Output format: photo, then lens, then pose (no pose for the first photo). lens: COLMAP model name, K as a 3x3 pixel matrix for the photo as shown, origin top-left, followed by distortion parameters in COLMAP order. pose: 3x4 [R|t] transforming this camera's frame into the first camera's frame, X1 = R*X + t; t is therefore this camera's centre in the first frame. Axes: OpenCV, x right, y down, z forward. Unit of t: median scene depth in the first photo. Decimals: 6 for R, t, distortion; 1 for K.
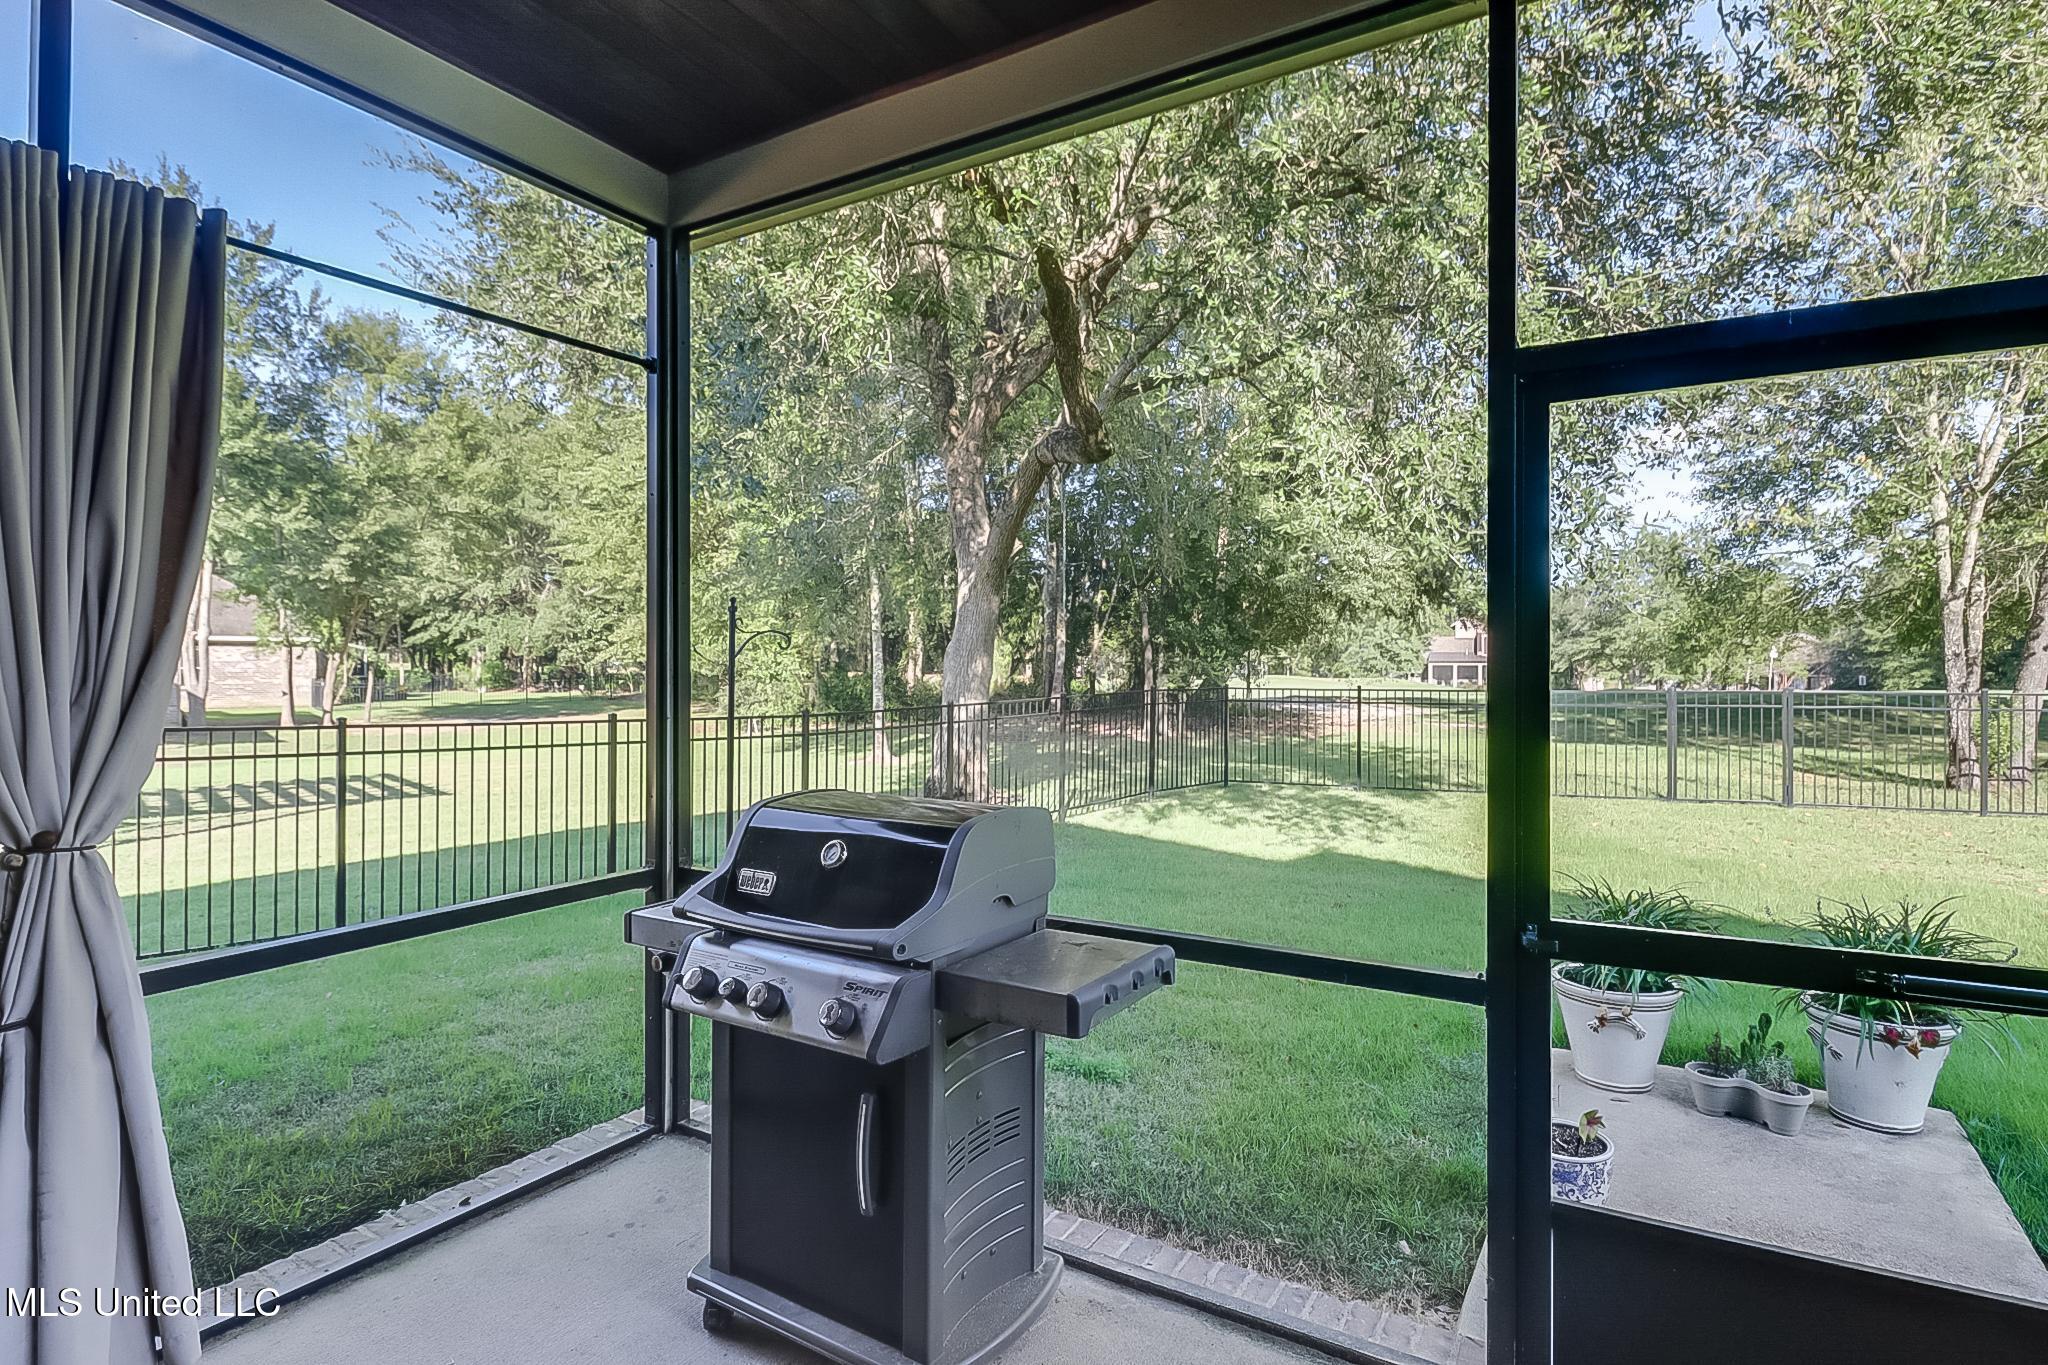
lens RADIAL K [[1037.4, 0, 1024.0], [0, 1037.4, 682.5], [0, 0, 1]] dist [-0.003340, -0.000629]
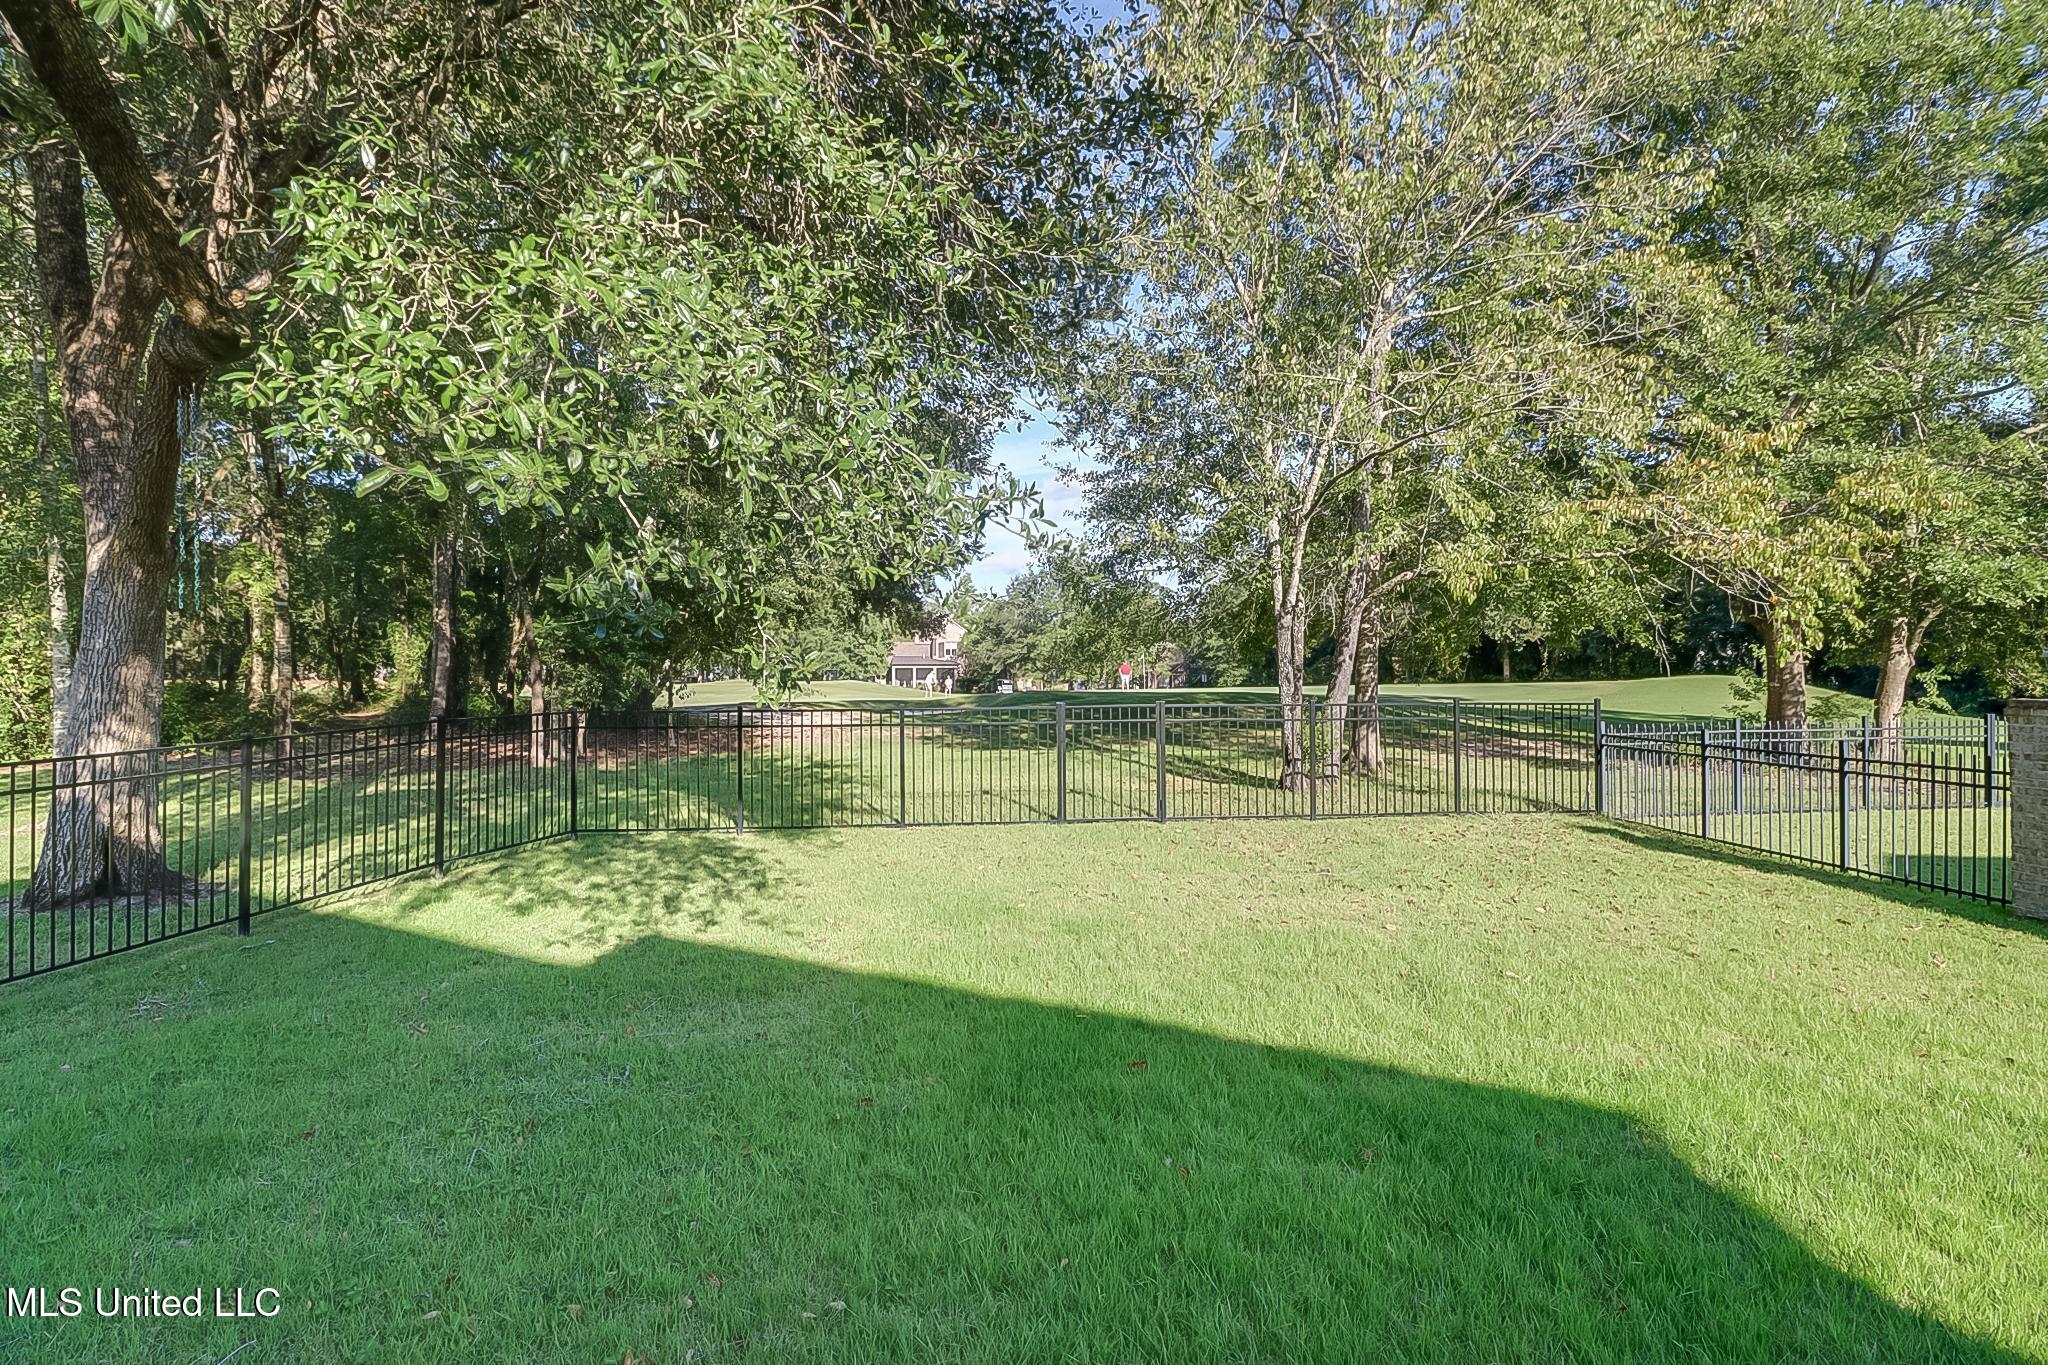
lens RADIAL K [[999.1, 0, 1024.0], [0, 999.1, 682.5], [0, 0, 1]] dist [0.000972, 0.000091]
pose [[0.876063, -0.007818, 0.482134, 0.119453], [0.008378, 0.999964, 0.000991, -0.010549], [-0.482124, 0.003172, 0.876097, 0.165536]]
